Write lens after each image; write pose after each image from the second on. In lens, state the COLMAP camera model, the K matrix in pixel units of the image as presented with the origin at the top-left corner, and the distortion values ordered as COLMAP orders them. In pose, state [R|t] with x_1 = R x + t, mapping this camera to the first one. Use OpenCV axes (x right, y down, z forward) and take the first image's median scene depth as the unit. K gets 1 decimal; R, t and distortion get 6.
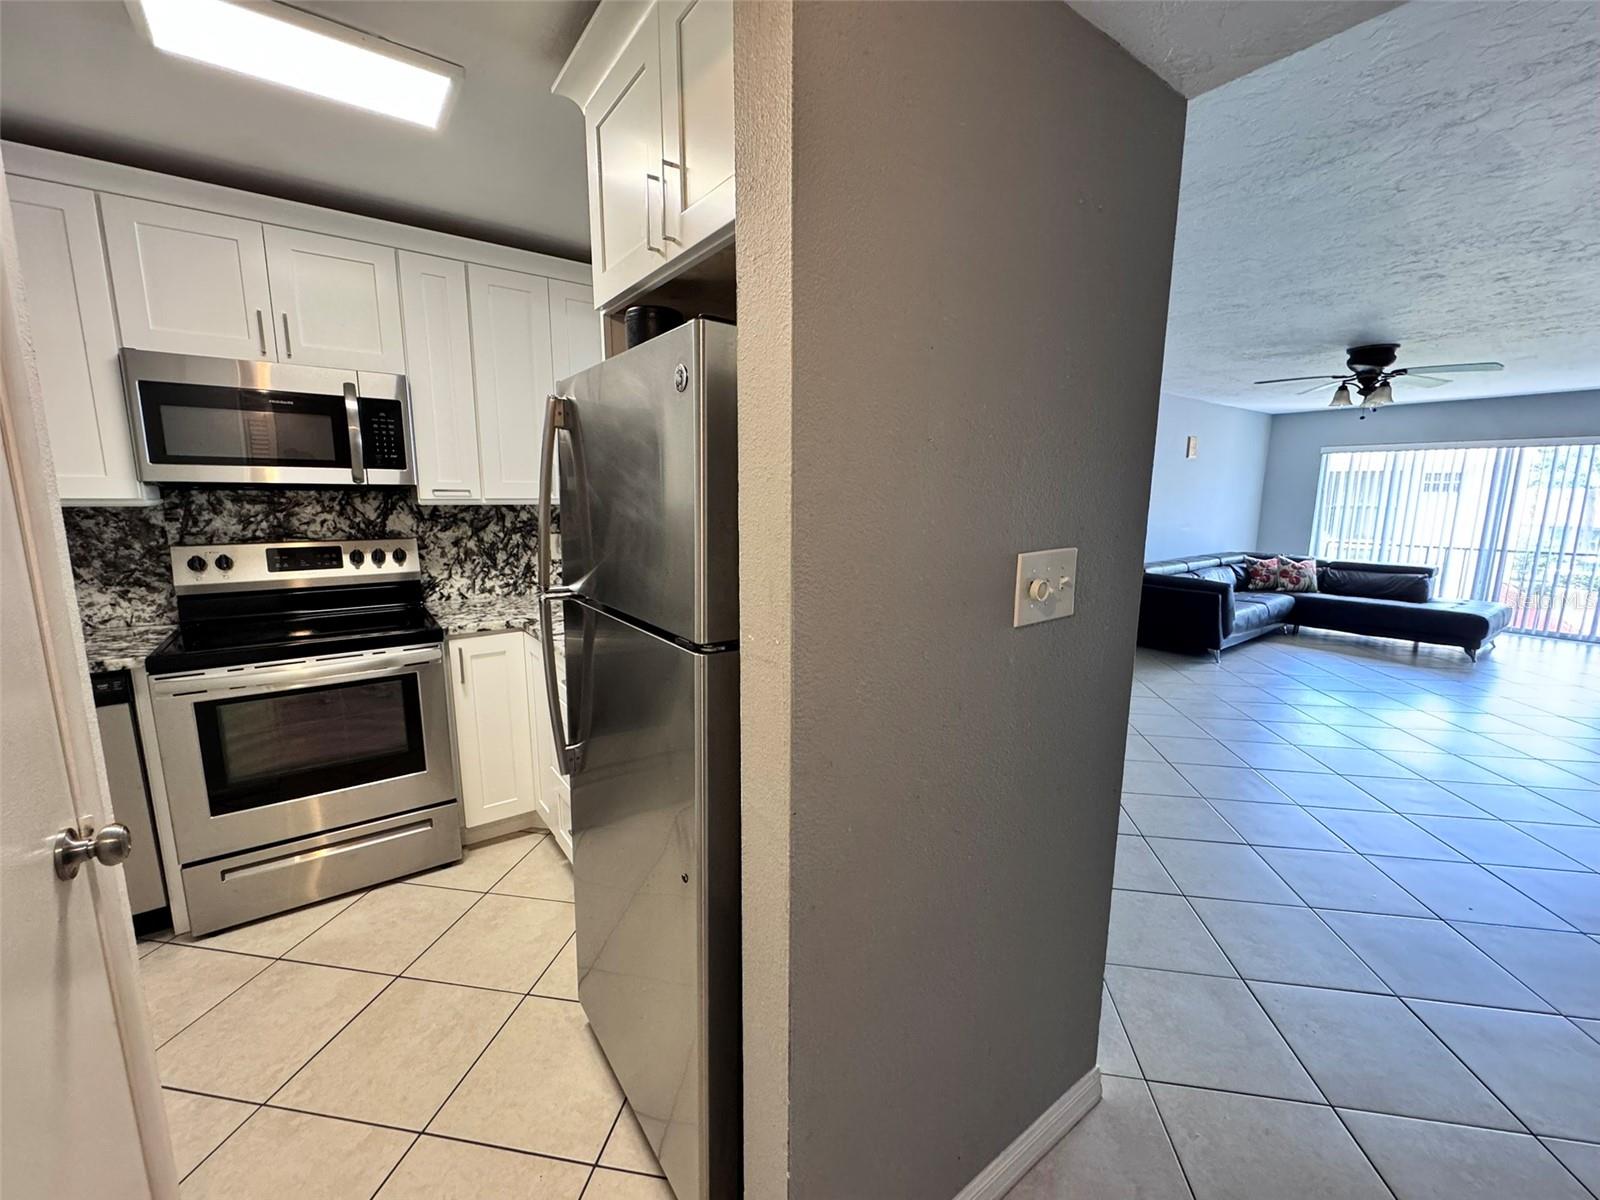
lens RADIAL K [[635.1, 0, 796.0], [0, 635.1, 597.5], [0, 0, 1]] dist [-0.004374, -0.000295]
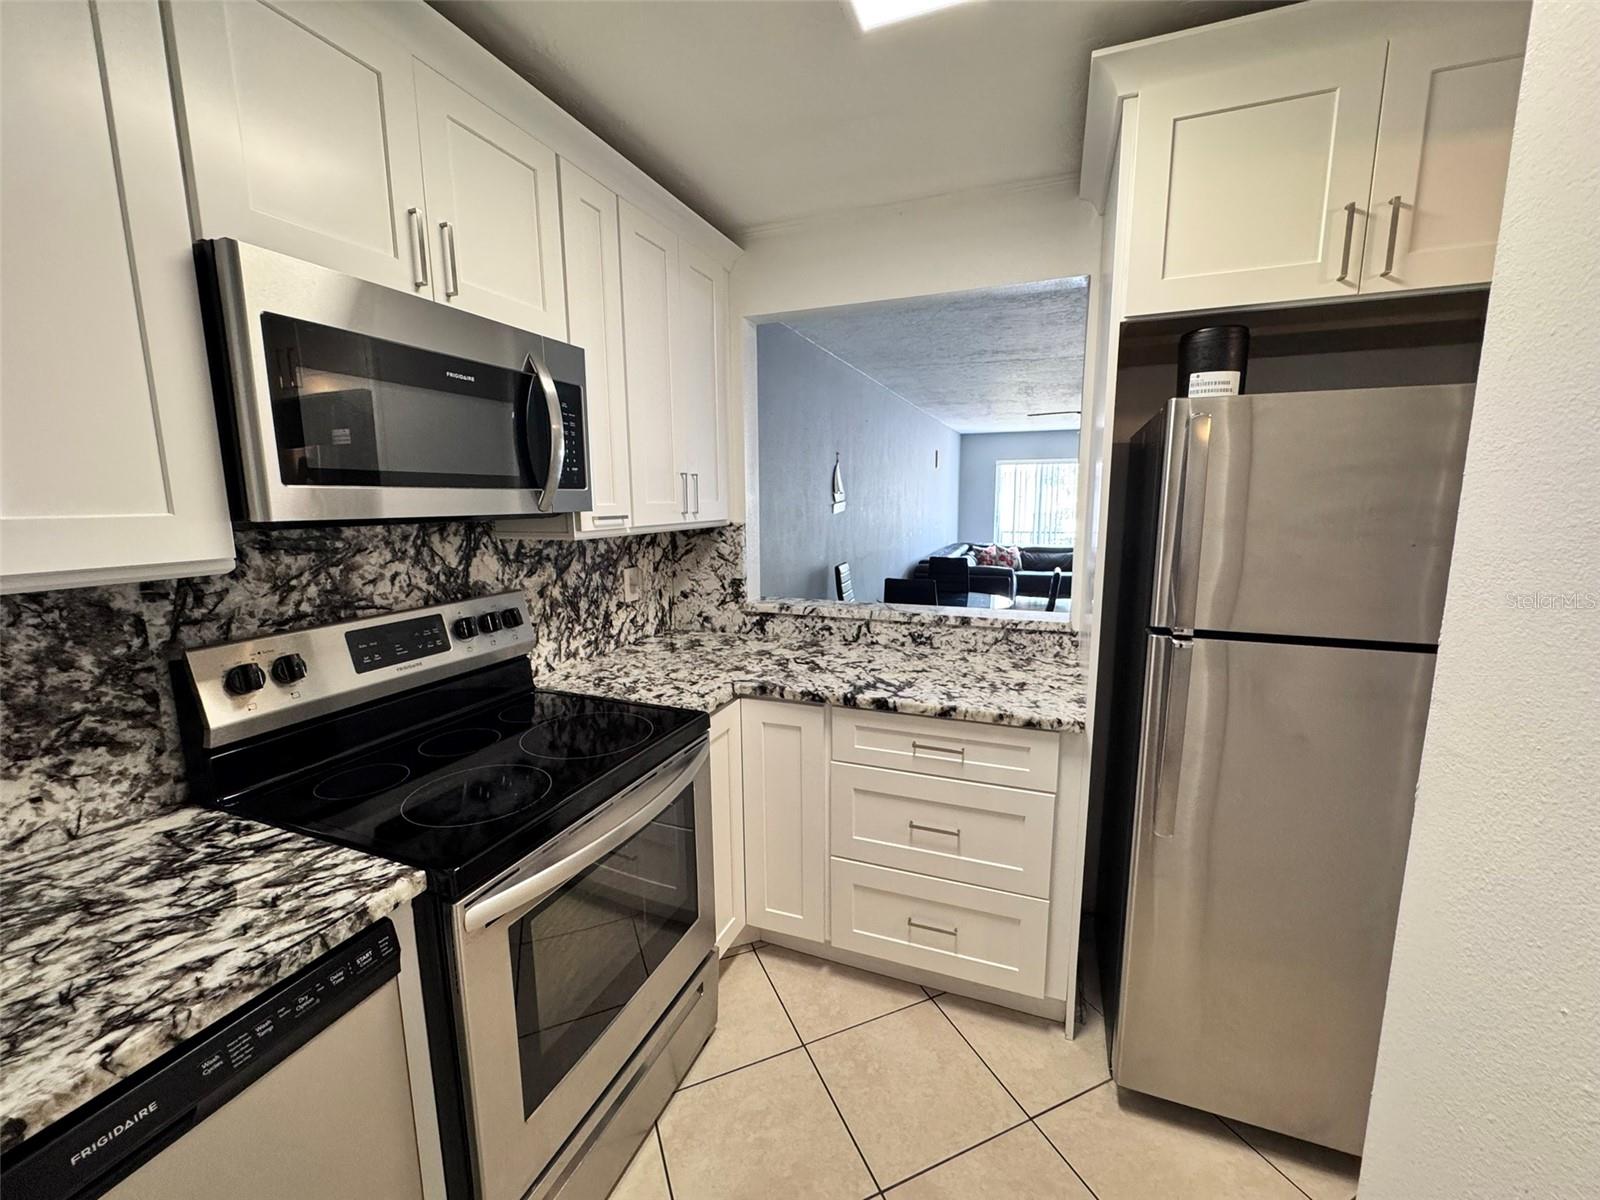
lens RADIAL K [[642.6, 0, 801.3], [0, 642.6, 598.9], [0, 0, 1]] dist [-0.003190, 0.000516]
pose [[0.841800, -0.097409, 0.530927, -0.654744], [0.099112, 0.994753, 0.025362, -0.066983], [-0.530612, 0.031272, 0.847038, 0.252486]]
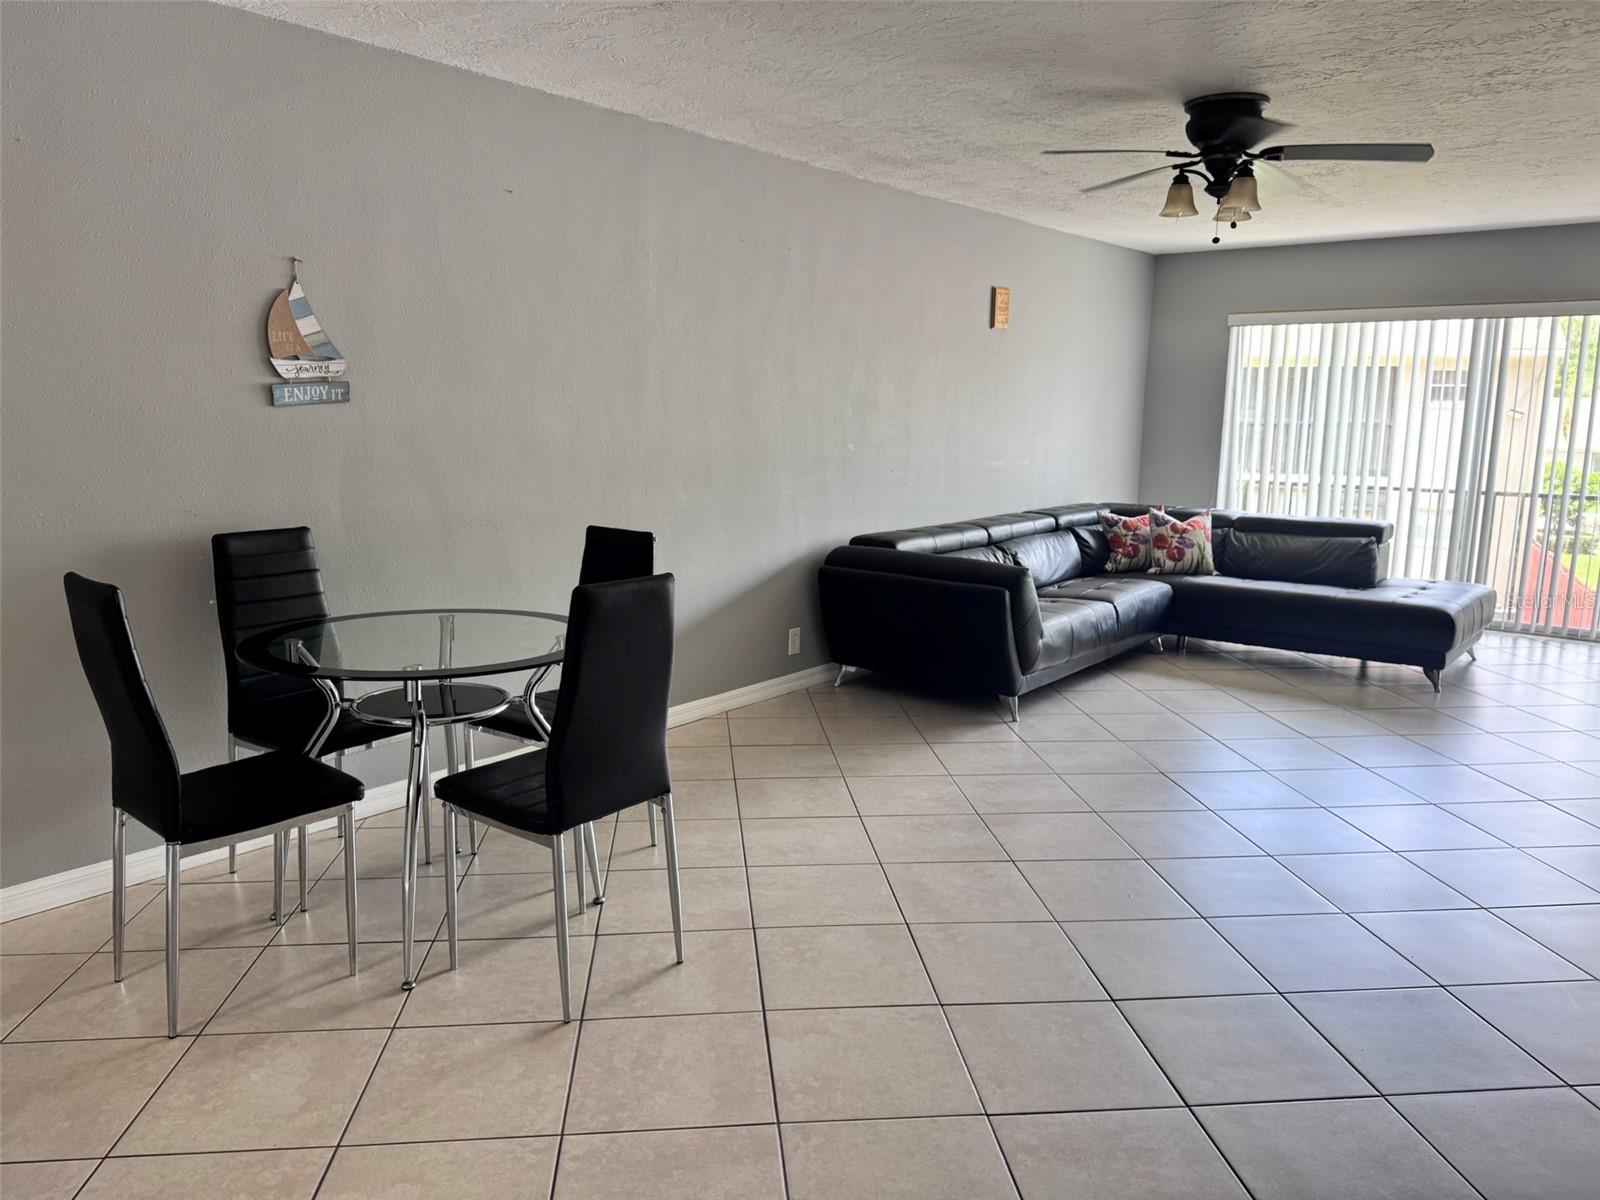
lens RADIAL K [[1133.8, 0, 769.6], [0, 1133.8, 602.6], [0, 0, 1]] dist [0.003429, -0.001365]
pose [[0.971056, -0.037452, 0.235899, 0.486063], [0.035301, 0.999288, 0.013335, -0.023715], [-0.236230, -0.004621, 0.971686, 0.292553]]
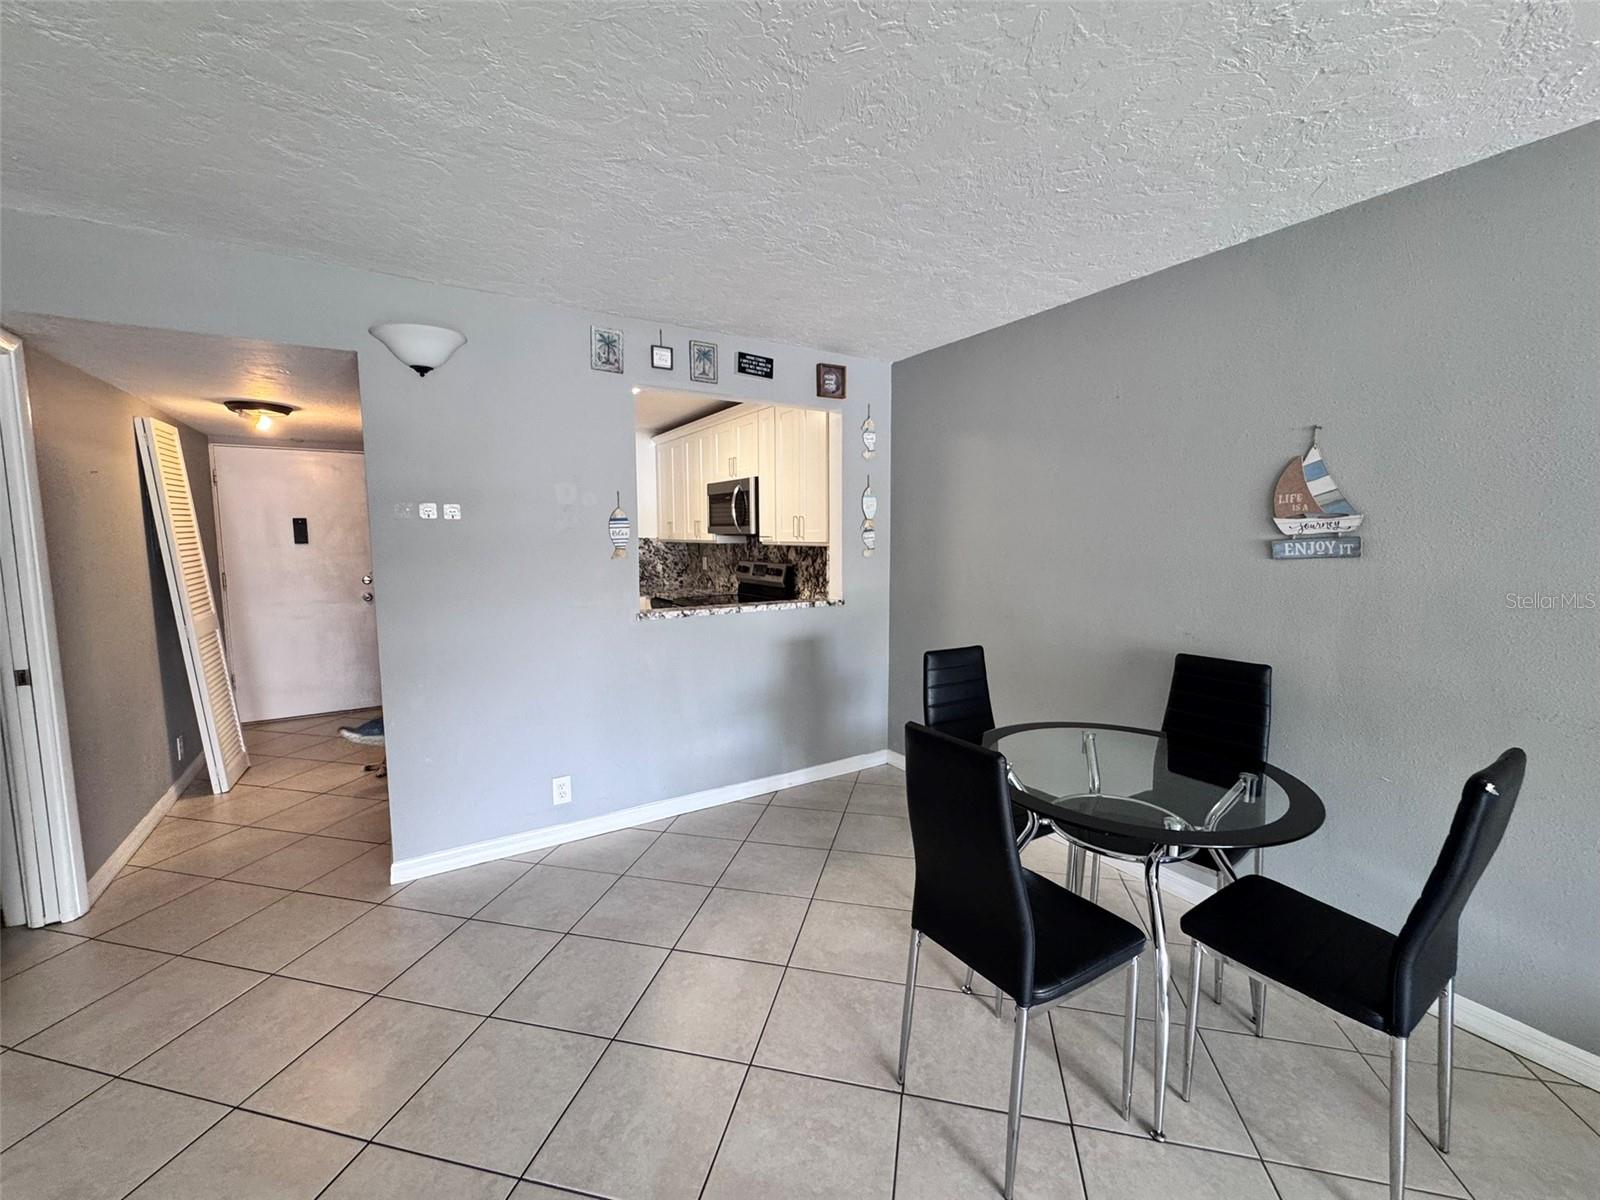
lens RADIAL K [[642.6, 0, 801.3], [0, 642.6, 598.9], [0, 0, 1]] dist [-0.003190, 0.000516]
pose [[-0.061504, 0.093743, -0.993695, 1.075543], [-0.159482, 0.981865, 0.102498, -0.172316], [0.985283, 0.164780, -0.045438, 1.048502]]
